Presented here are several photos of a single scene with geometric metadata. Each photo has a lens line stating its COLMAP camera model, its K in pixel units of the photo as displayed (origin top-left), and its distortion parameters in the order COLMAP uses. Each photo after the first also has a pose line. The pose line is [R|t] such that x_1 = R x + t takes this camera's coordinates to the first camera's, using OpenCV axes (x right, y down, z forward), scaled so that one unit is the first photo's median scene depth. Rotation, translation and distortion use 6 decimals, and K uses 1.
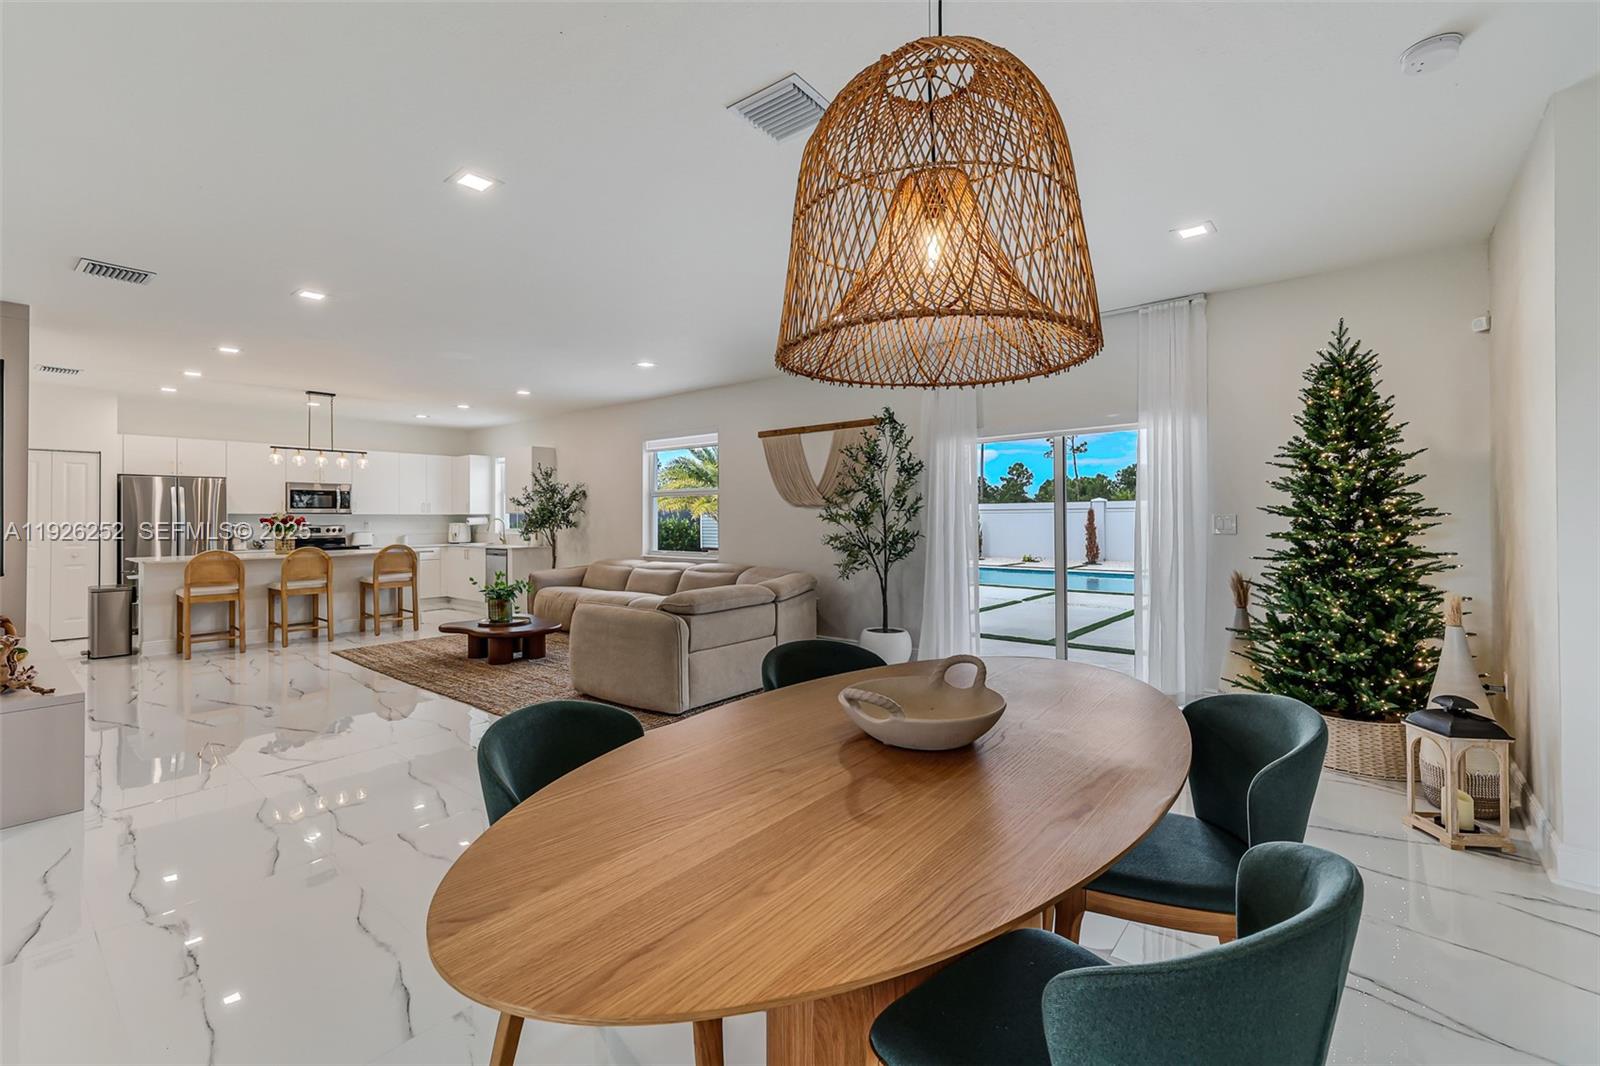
lens RADIAL K [[674.5, 0, 796.0], [0, 674.5, 513.4], [0, 0, 1]] dist [0.009098, -0.000071]
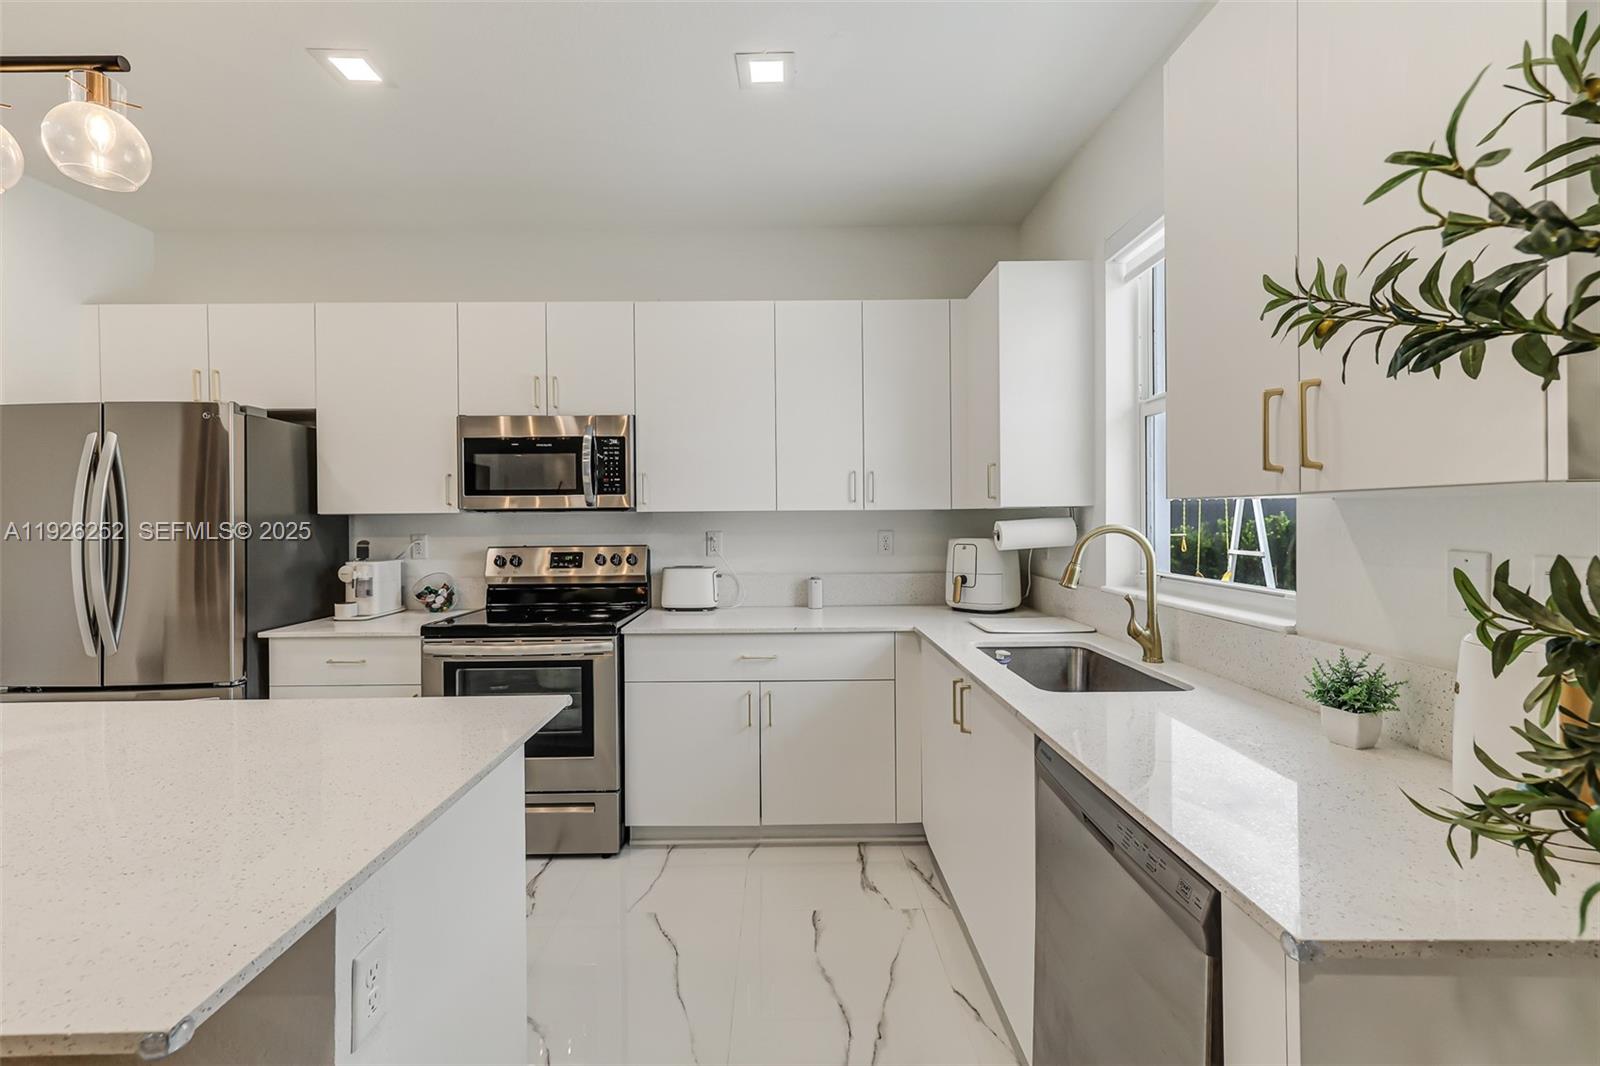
lens RADIAL K [[690.8, 0, 768.5], [0, 690.8, 521.0], [0, 0, 1]] dist [0.002037, -0.000135]
pose [[0.628346, 0.003725, -0.777925, -0.392595], [0.012307, 0.999816, 0.014728, 0.001846], [0.777837, -0.018828, 0.628184, 0.894857]]
